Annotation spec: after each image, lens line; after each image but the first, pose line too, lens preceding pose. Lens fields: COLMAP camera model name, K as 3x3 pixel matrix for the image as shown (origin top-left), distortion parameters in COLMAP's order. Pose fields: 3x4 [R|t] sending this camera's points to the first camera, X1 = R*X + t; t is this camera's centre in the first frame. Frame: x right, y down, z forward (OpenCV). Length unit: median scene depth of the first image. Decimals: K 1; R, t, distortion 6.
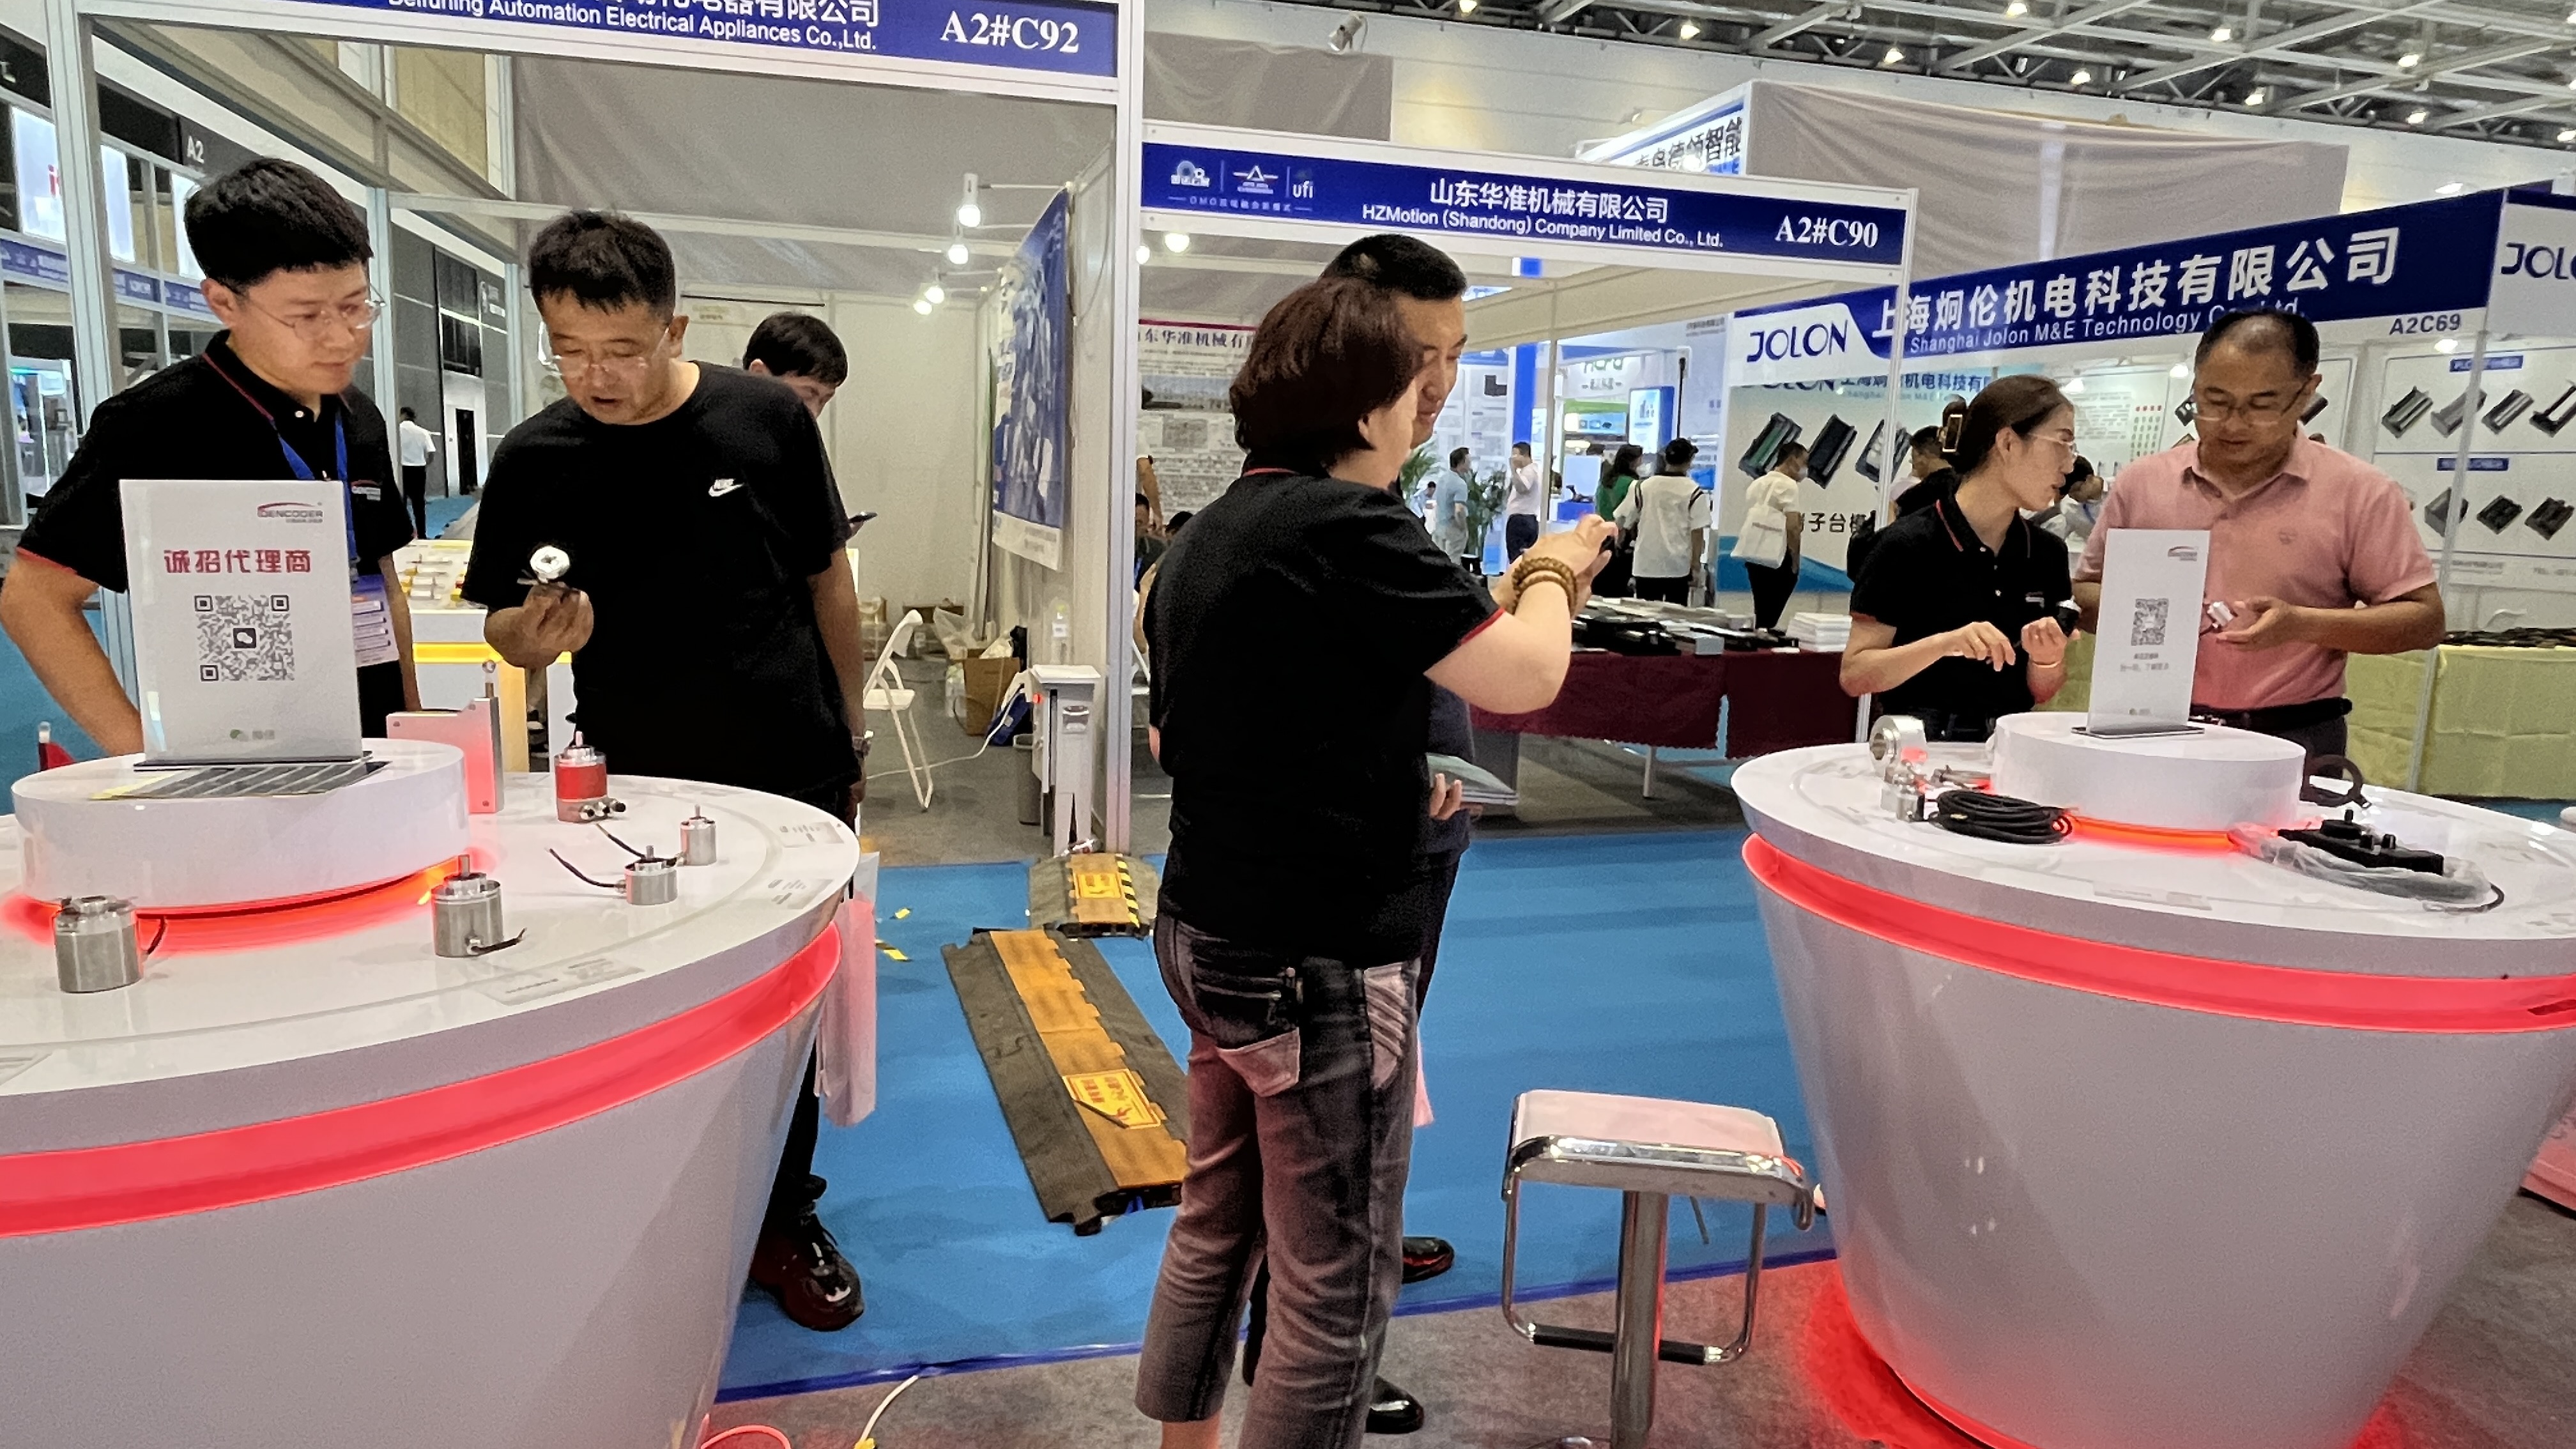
lens RADIAL K [[1504.1, 0, 1292.5], [0, 1504.1, 709.3], [0, 0, 1]] dist [-0.037291, 0.019223]
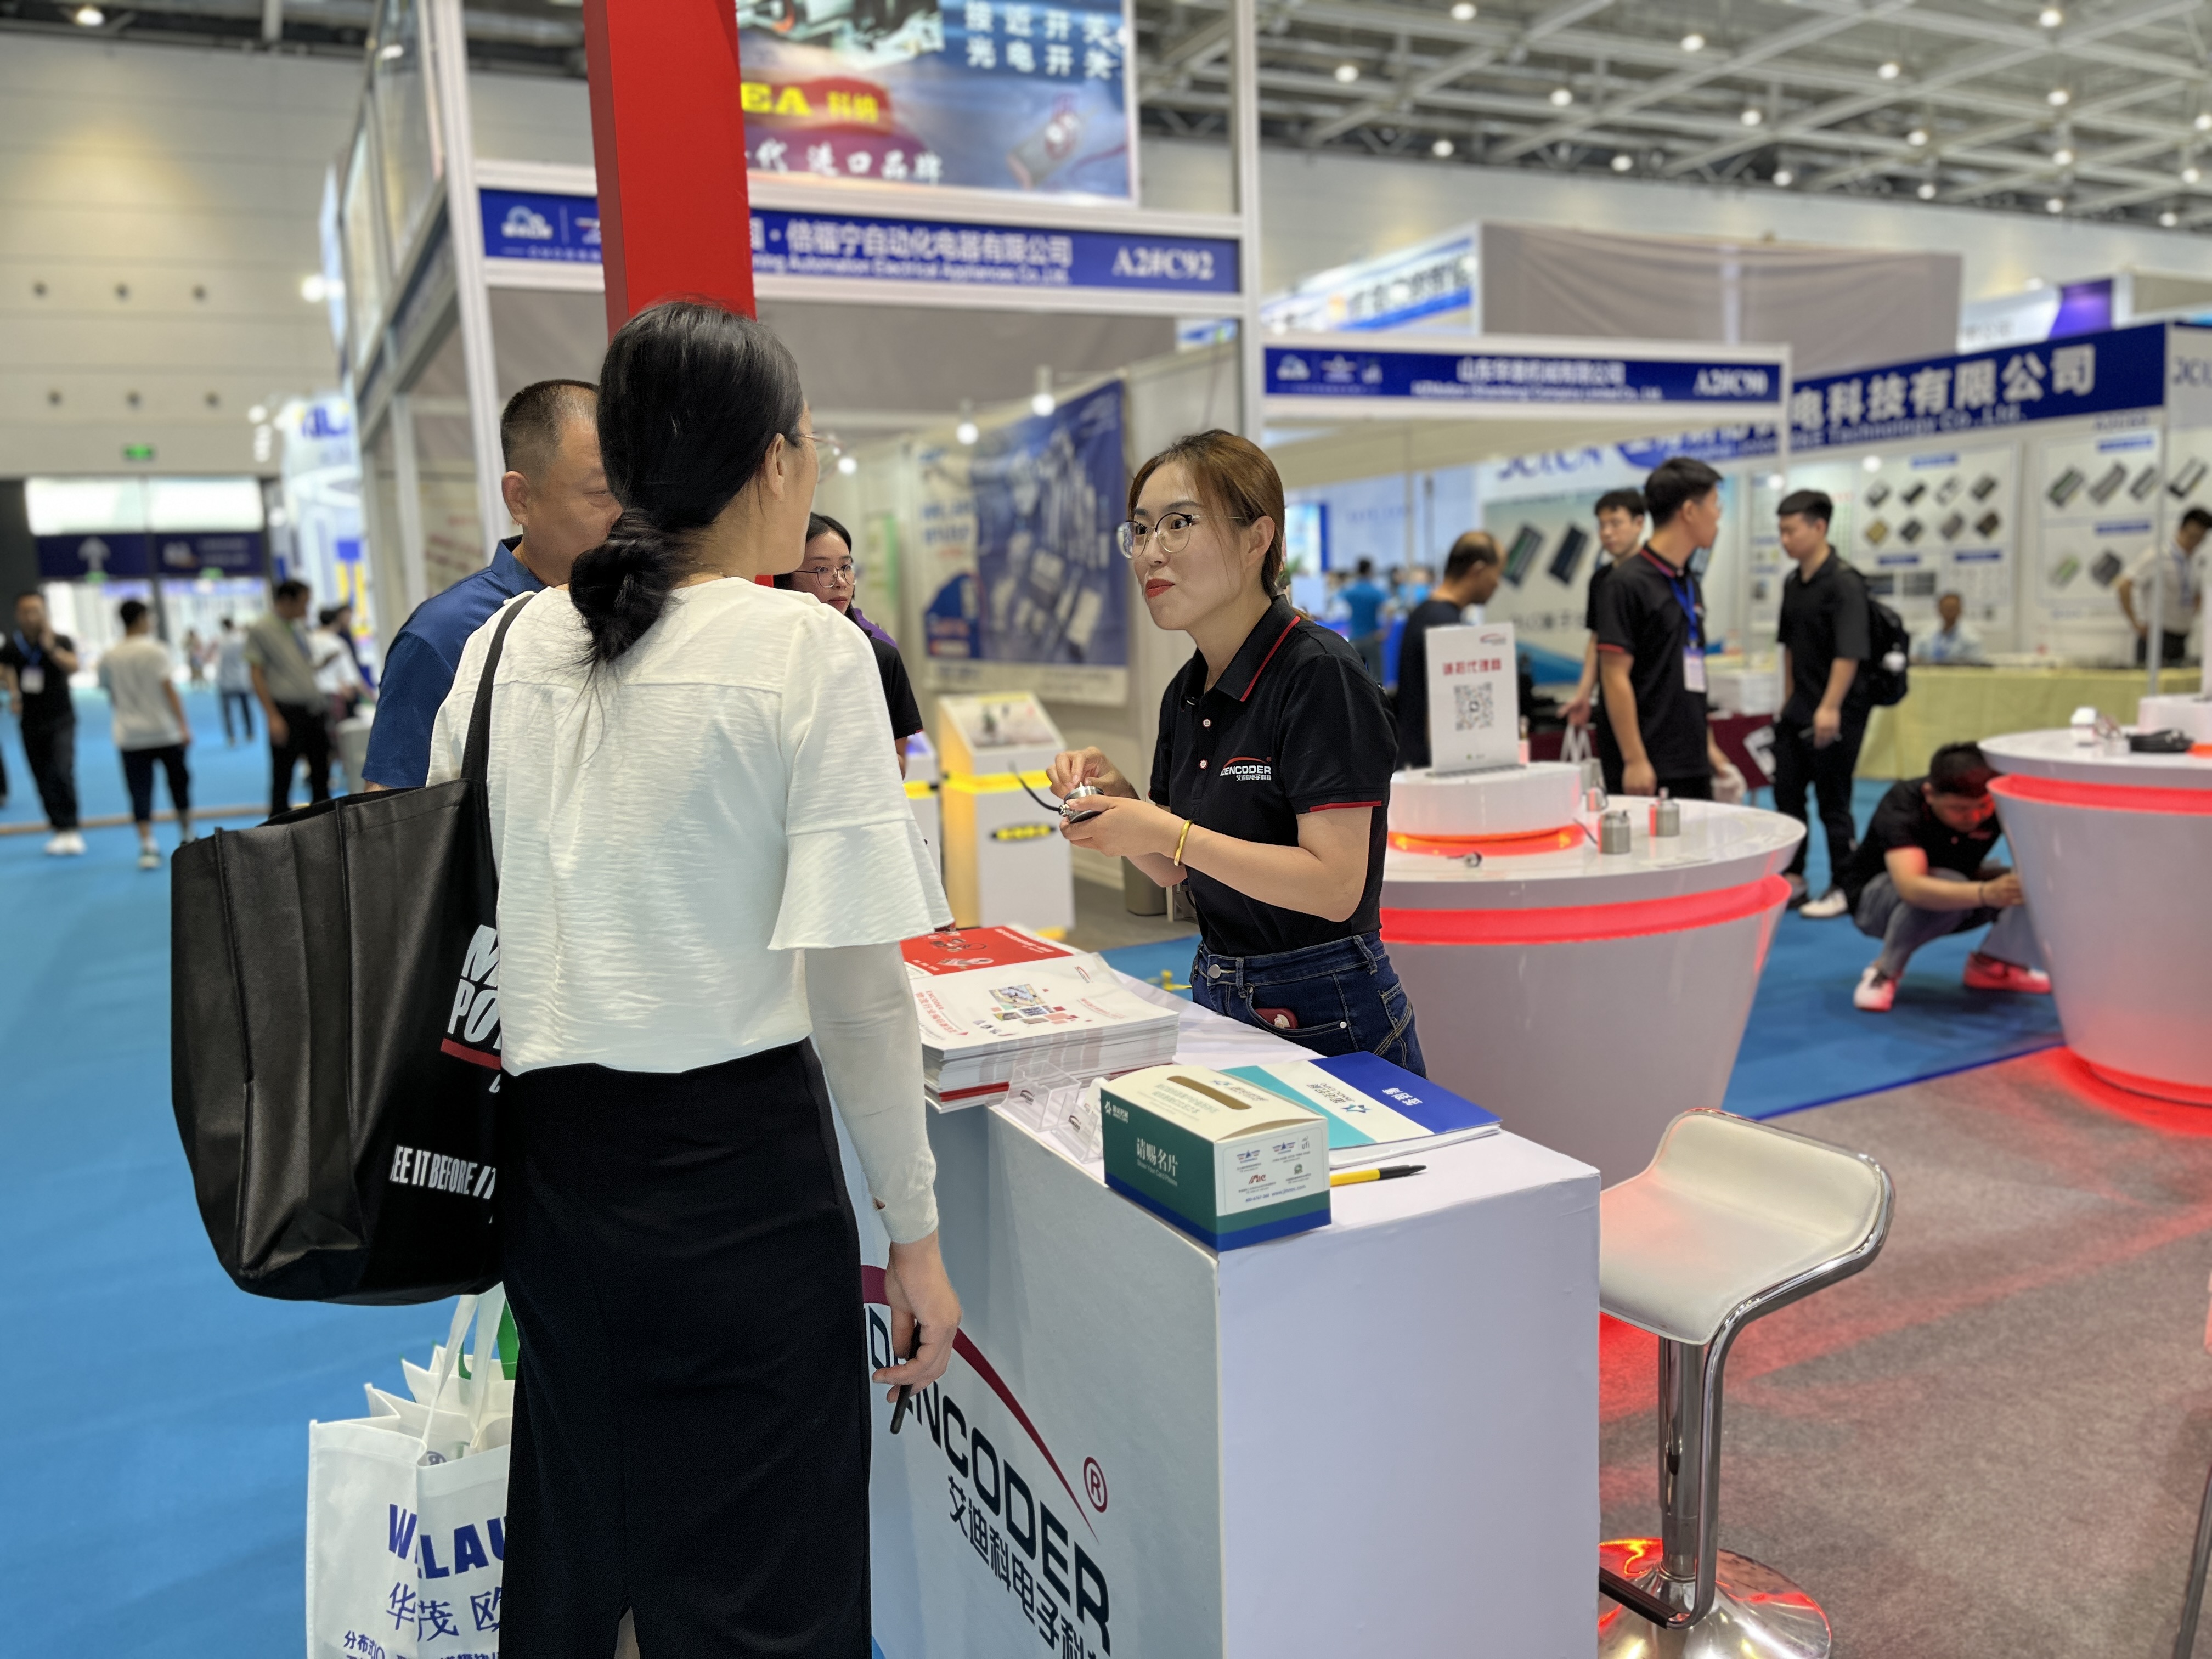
lens RADIAL K [[1687.0, 0, 1106.0], [0, 1687.0, 836.8], [0, 0, 1]] dist [-0.033418, 0.003490]
pose [[0.980224, -0.098319, 0.171740, -0.317996], [0.102247, 0.994658, -0.014156, 0.020508], [-0.169431, 0.031436, 0.985041, -0.212556]]
